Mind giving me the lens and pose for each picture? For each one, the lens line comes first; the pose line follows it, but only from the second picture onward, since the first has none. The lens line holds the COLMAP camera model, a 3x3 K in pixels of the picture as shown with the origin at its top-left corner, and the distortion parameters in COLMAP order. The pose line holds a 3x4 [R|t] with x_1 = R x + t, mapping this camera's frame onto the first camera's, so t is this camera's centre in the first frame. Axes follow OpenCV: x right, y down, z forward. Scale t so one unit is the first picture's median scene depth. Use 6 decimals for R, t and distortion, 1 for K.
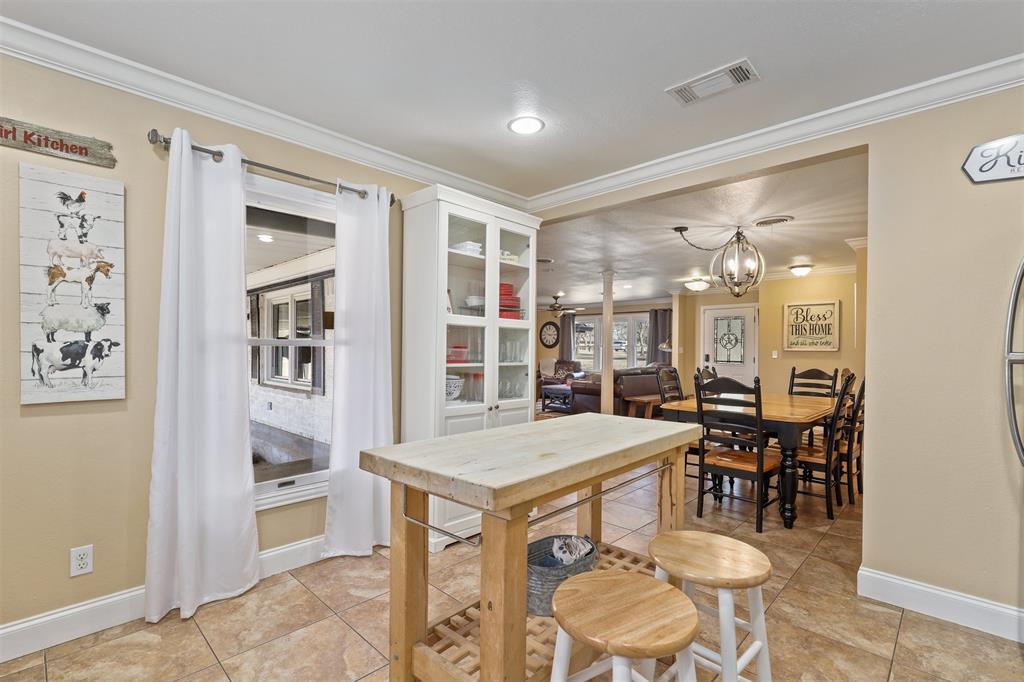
lens RADIAL K [[463.0, 0, 514.4], [0, 463.0, 349.3], [0, 0, 1]] dist [0.000543, -0.000772]
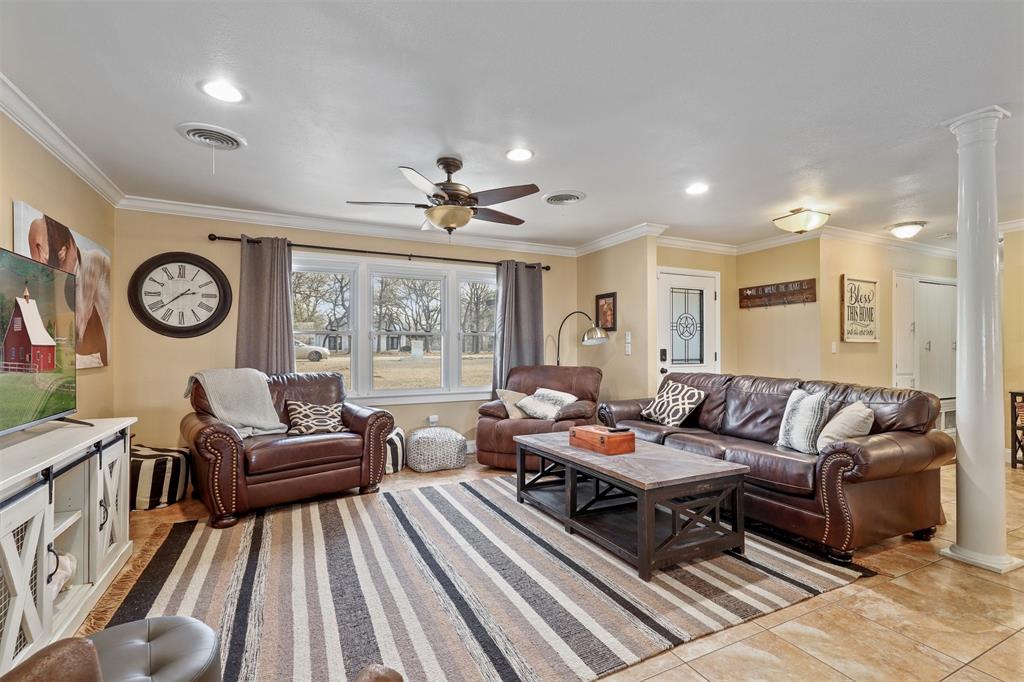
lens RADIAL K [[463.0, 0, 509.8], [0, 463.0, 343.5], [0, 0, 1]] dist [0.000543, -0.000772]
pose [[0.354457, -0.002349, 0.935069, -0.140658], [0.001641, 0.999997, 0.001890, 0.001716], [-0.935071, 0.000865, 0.354460, 0.689827]]
